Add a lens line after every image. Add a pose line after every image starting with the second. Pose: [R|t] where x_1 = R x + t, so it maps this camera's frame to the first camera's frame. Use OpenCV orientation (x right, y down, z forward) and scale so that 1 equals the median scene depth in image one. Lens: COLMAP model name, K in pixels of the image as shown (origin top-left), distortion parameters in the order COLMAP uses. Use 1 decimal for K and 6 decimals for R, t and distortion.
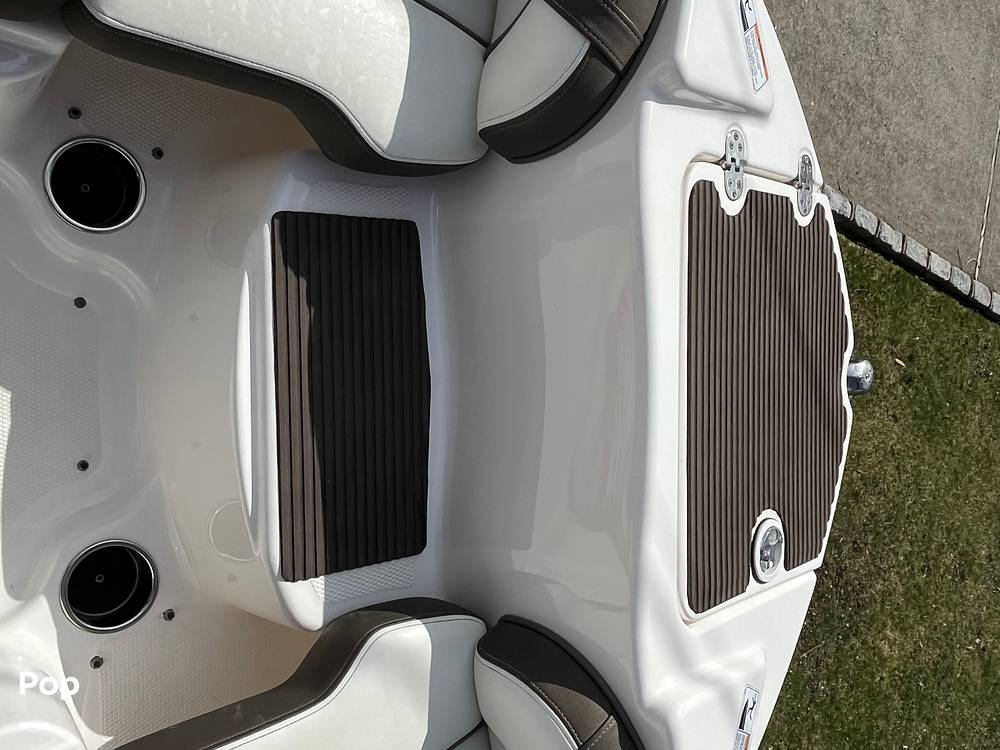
lens RADIAL K [[907.2, 0, 511.1], [0, 907.2, 376.0], [0, 0, 1]] dist [-0.001784, 0.000000]
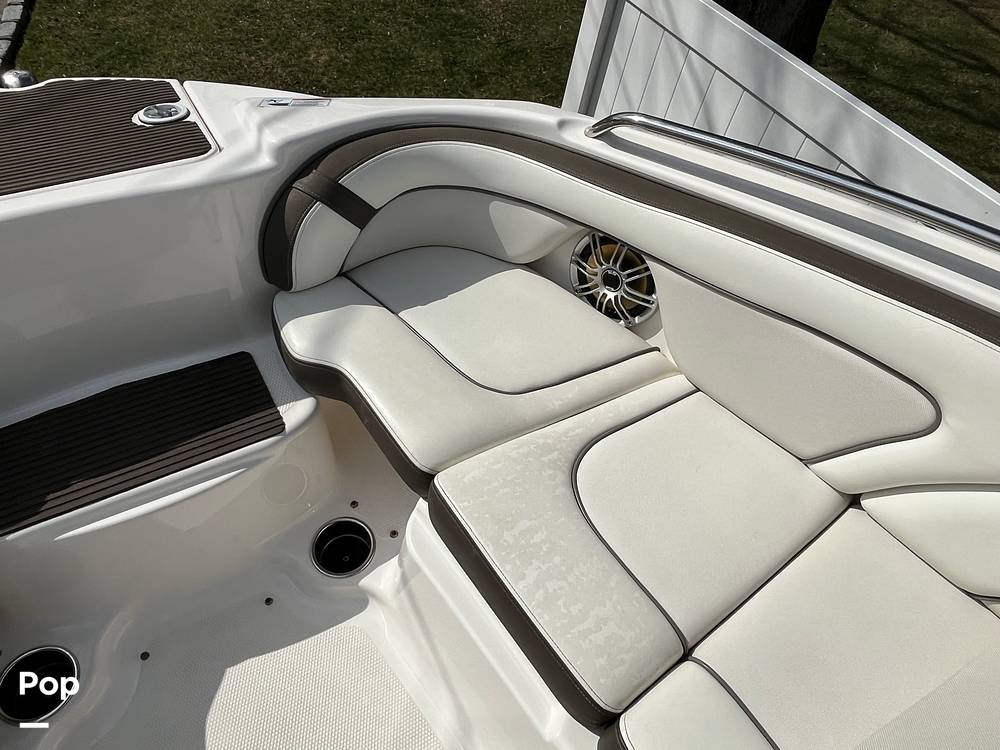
lens RADIAL K [[680.9, 0, 501.4], [0, 680.9, 373.2], [0, 0, 1]] dist [0.001414, -0.009751]
pose [[-0.314339, -0.946242, -0.076274, -0.162424], [0.884175, -0.321073, 0.339332, 0.163793], [-0.345580, 0.039225, 0.937569, -0.116878]]
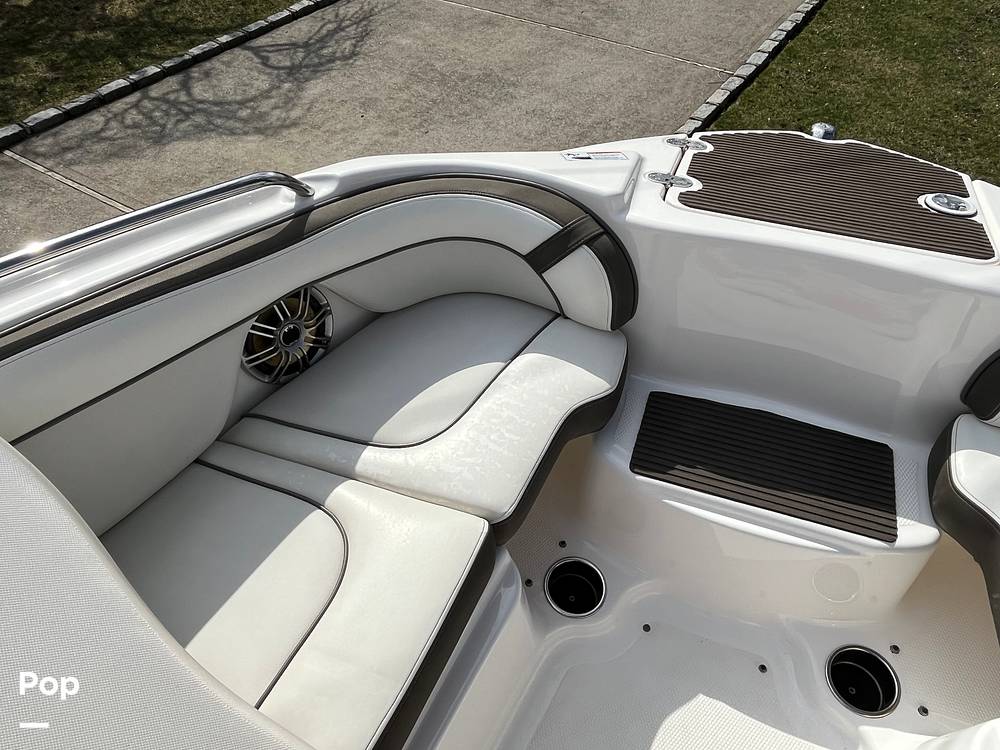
lens RADIAL K [[680.9, 0, 499.5], [0, 680.9, 370.0], [0, 0, 1]] dist [0.001414, -0.009751]
pose [[0.258255, -0.965793, 0.023435, -0.151519], [0.922233, 0.239237, -0.303730, -0.062039], [0.287734, 0.100052, 0.952470, -0.142223]]
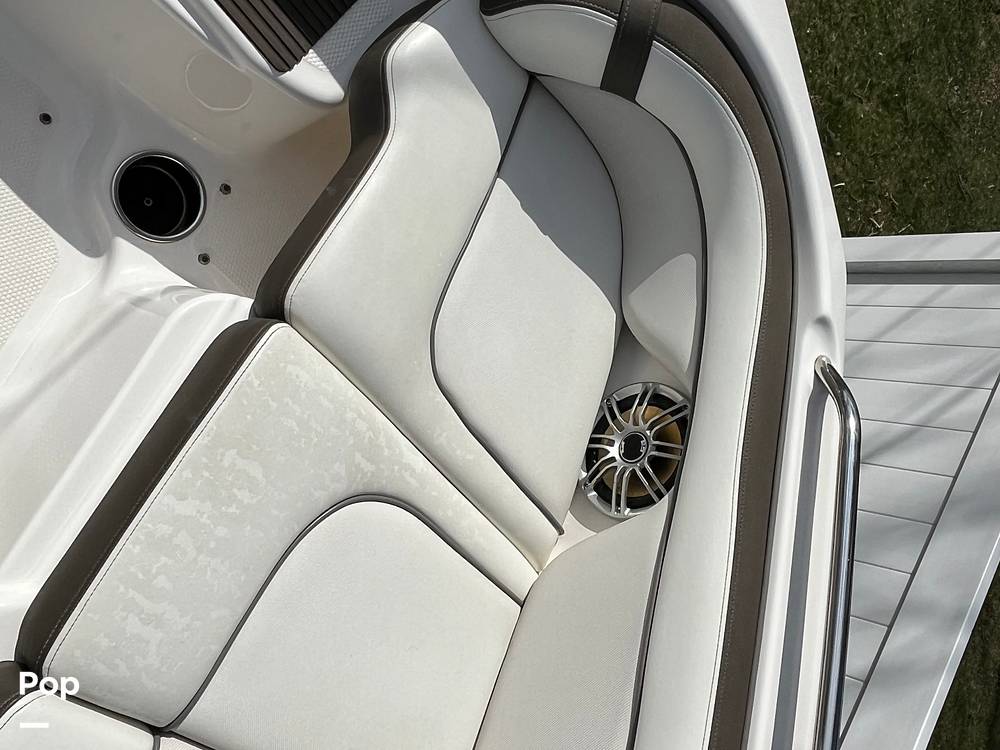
lens RADIAL K [[907.2, 0, 526.6], [0, 907.2, 371.3], [0, 0, 1]] dist [-0.001784, 0.000000]
pose [[0.808962, -0.564094, -0.165465, -0.047879], [0.570600, 0.685755, 0.451835, 0.131798], [-0.141409, -0.459932, 0.876622, -0.037668]]
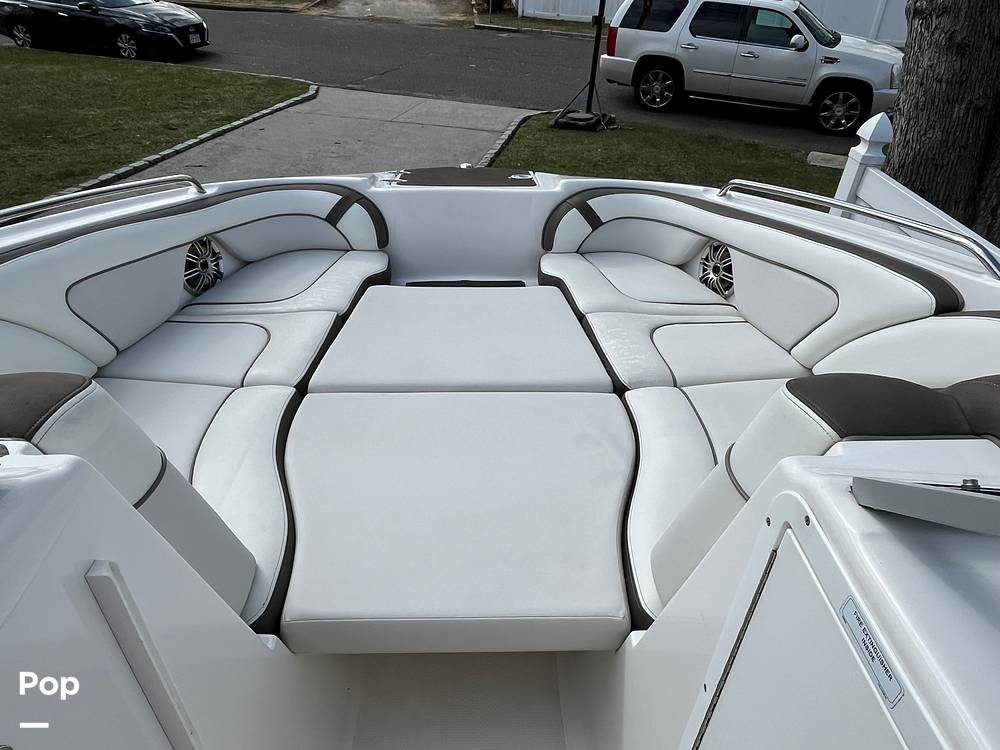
lens RADIAL K [[680.9, 0, 503.6], [0, 680.9, 370.2], [0, 0, 1]] dist [0.001414, -0.009751]
pose [[-0.014446, -0.951053, 0.308689, -0.955210], [0.999798, -0.018061, -0.008856, 0.137921], [0.013998, 0.308499, 0.951122, -0.871867]]
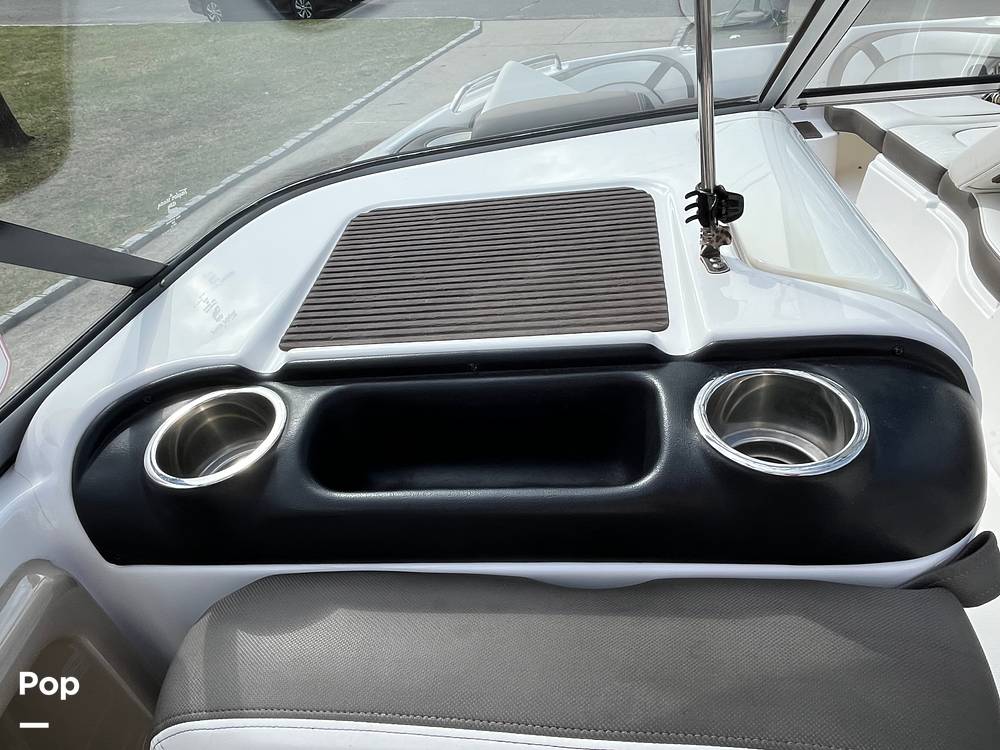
lens RADIAL K [[680.9, 0, 501.2], [0, 680.9, 361.6], [0, 0, 1]] dist [0.001414, -0.009751]
pose [[0.000555, -0.971133, 0.238540, -1.470887], [0.976096, -0.051317, -0.211194, -0.410418], [0.217338, 0.232955, 0.947890, -1.339272]]
